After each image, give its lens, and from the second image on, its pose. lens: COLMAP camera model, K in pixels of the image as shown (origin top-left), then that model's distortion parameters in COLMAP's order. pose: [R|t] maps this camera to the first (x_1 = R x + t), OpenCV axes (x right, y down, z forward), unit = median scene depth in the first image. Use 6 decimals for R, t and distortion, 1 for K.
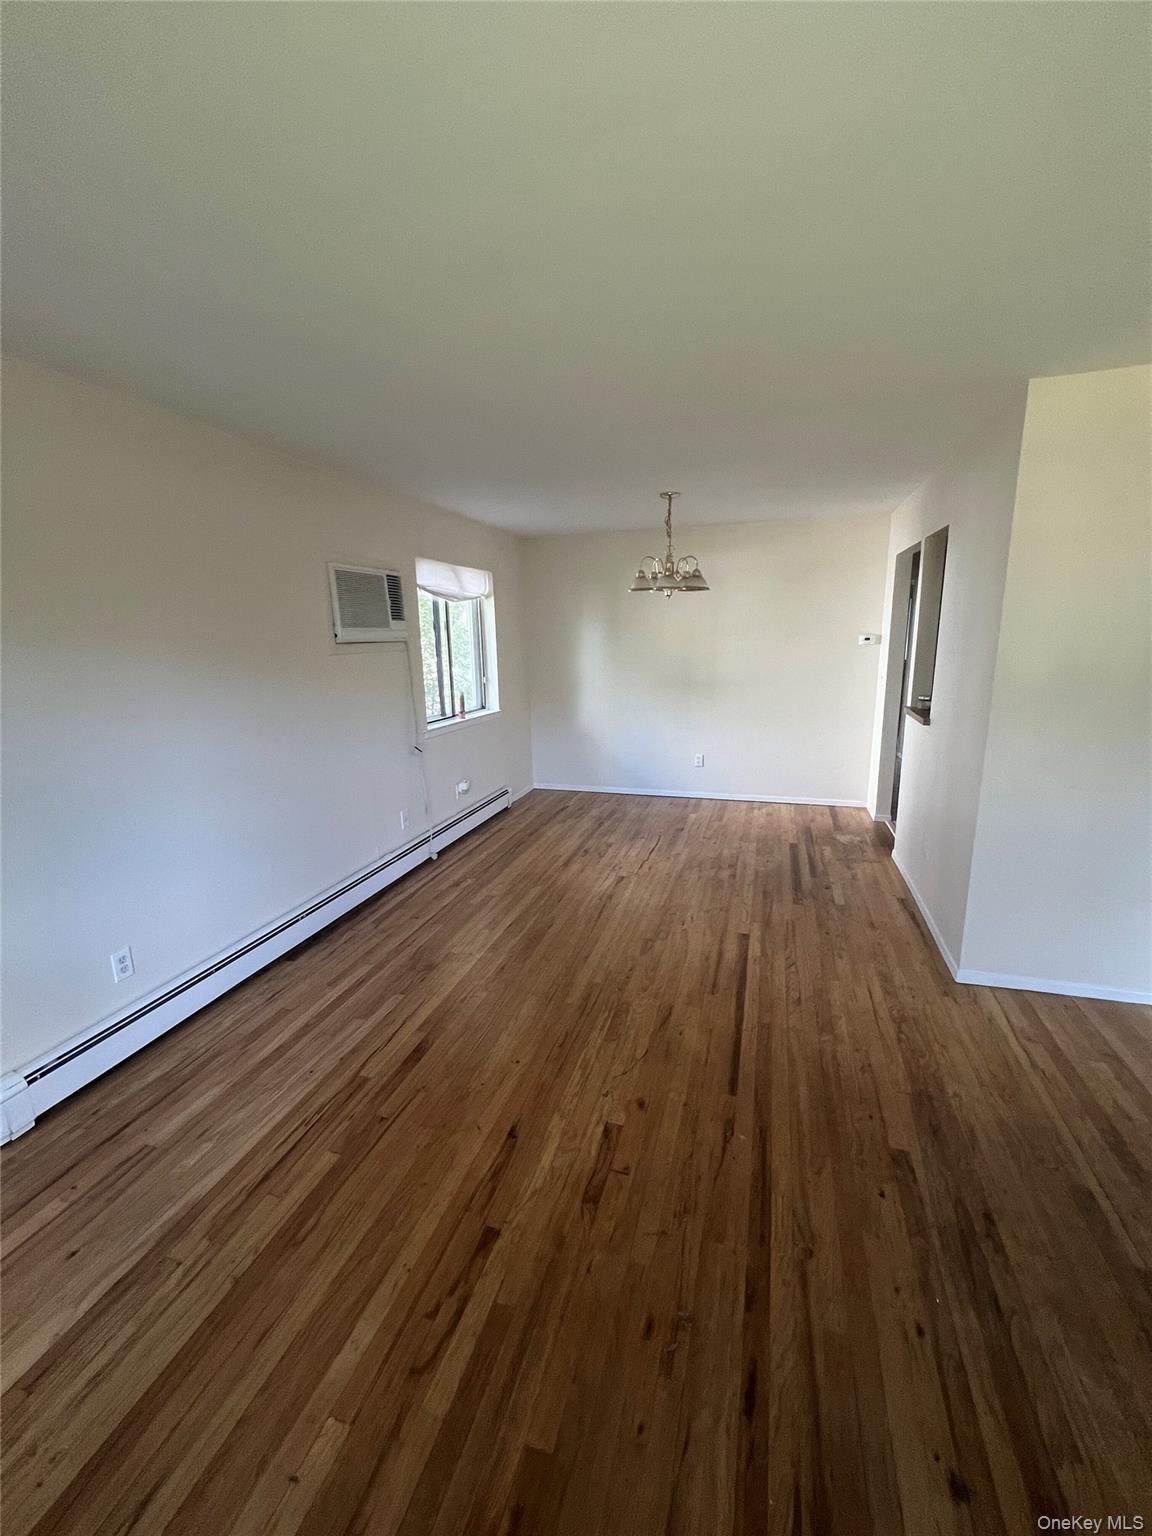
lens RADIAL K [[617.5, 0, 576.0], [0, 617.5, 768.0], [0, 0, 1]] dist [0.000600, -0.000314]
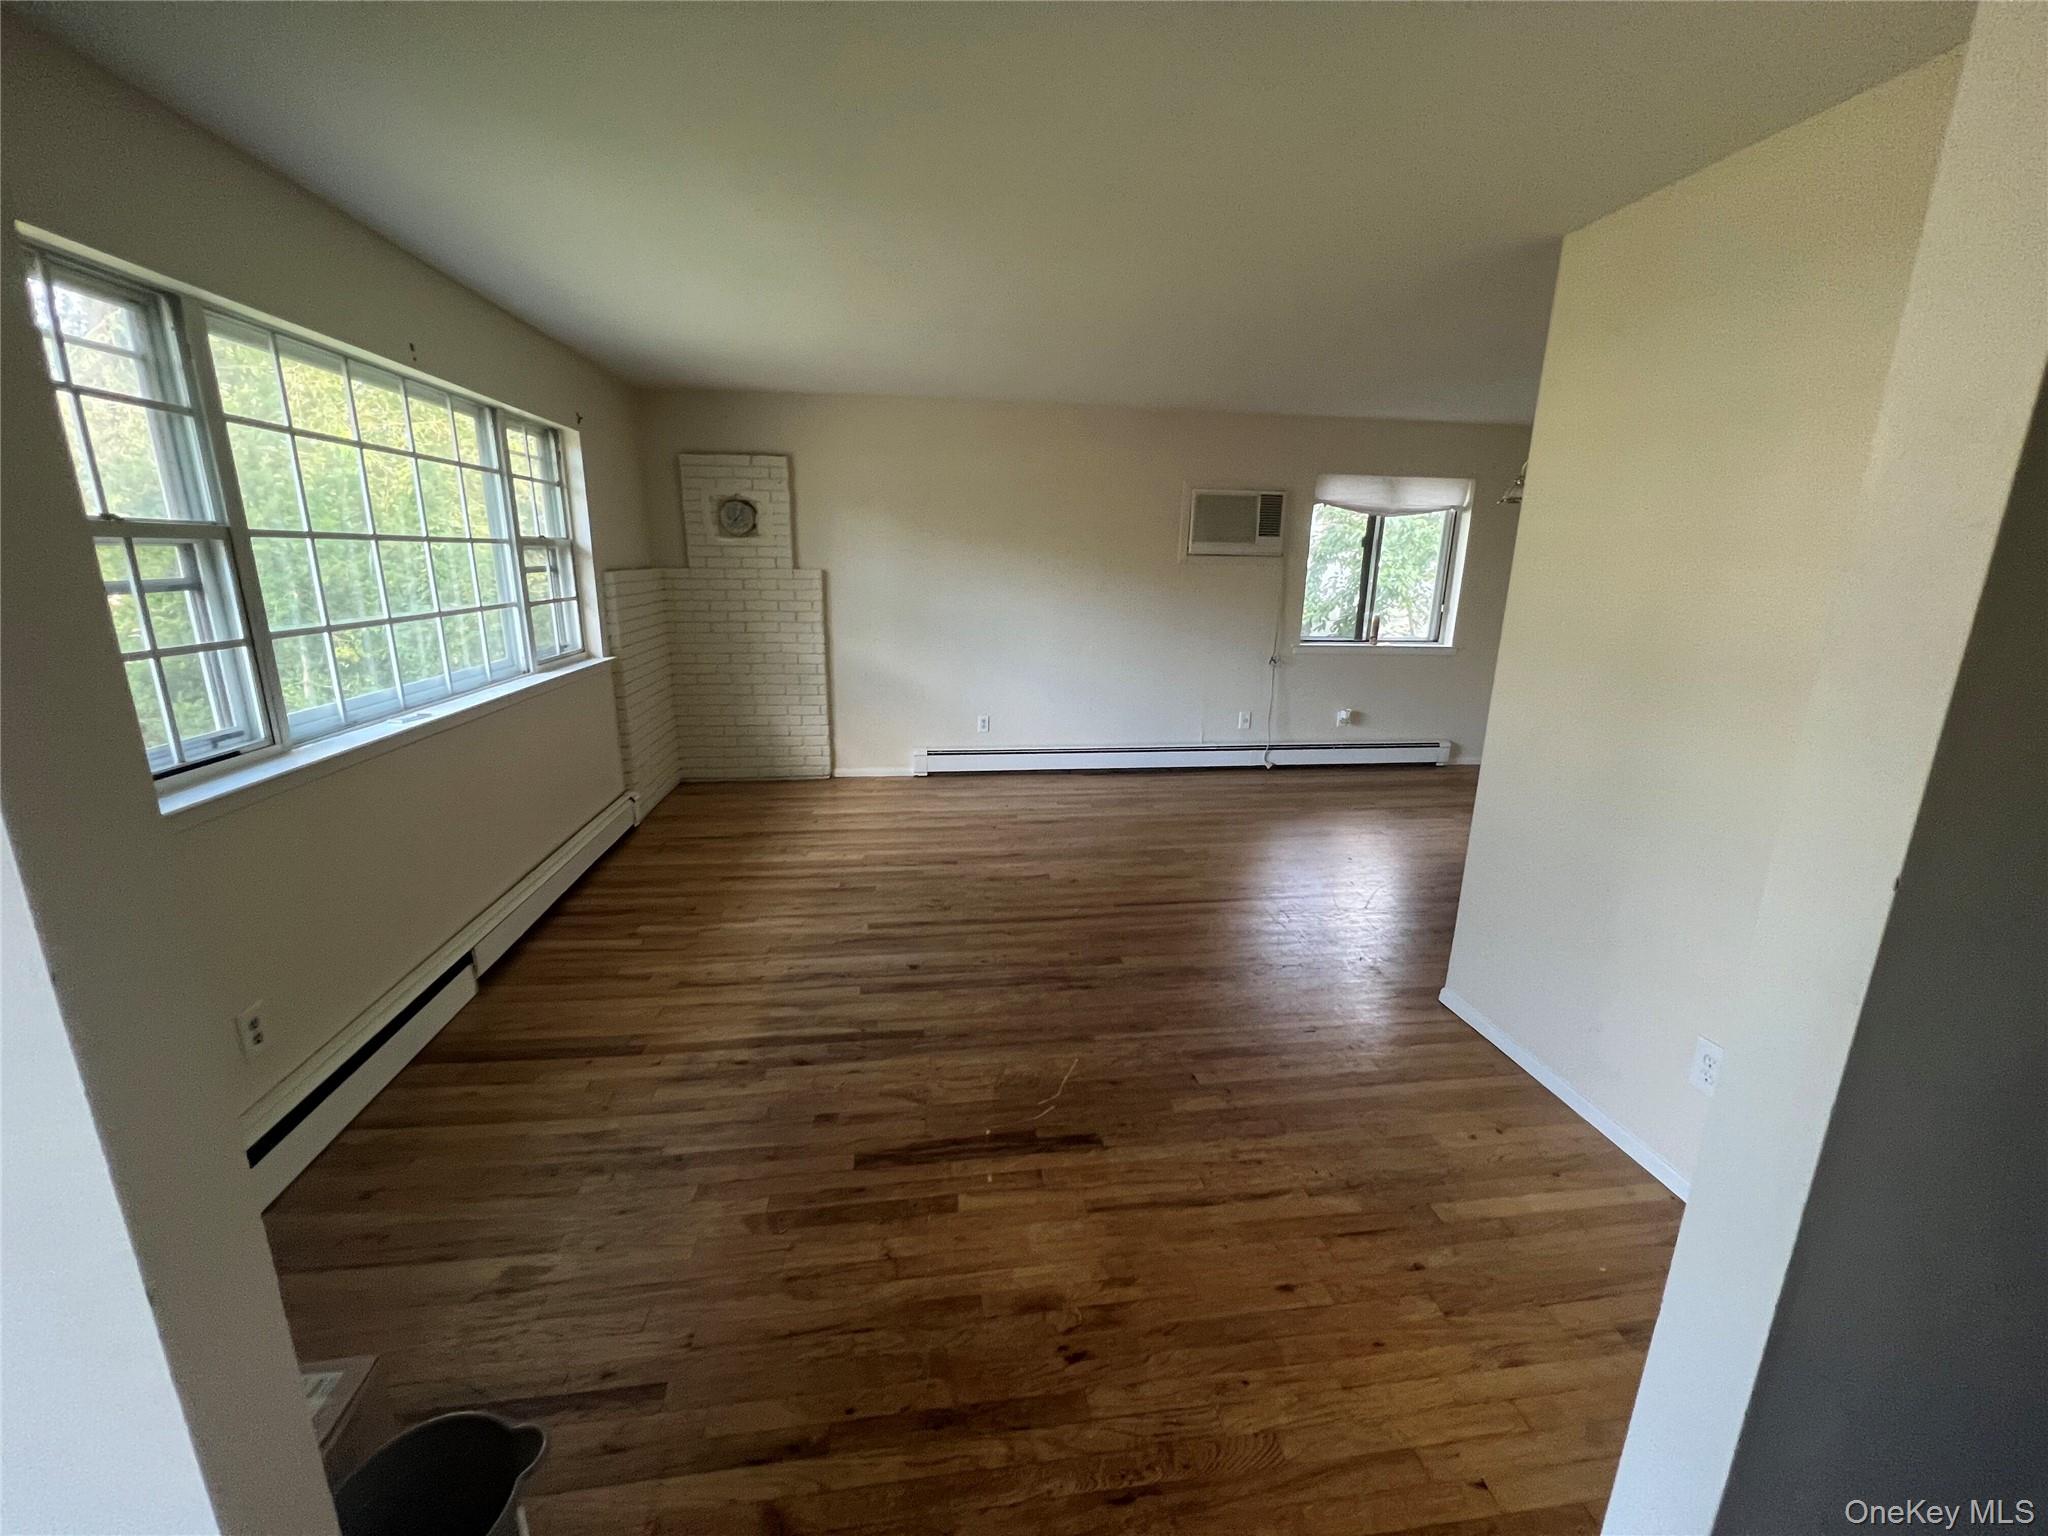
lens RADIAL K [[823.3, 0, 1024.0], [0, 823.3, 768.0], [0, 0, 1]] dist [0.000600, -0.000314]
pose [[0.420949, 0.257794, -0.869680, 1.259972], [-0.218735, 0.959320, 0.178491, -0.015631], [0.880316, 0.115094, 0.460214, -0.005657]]
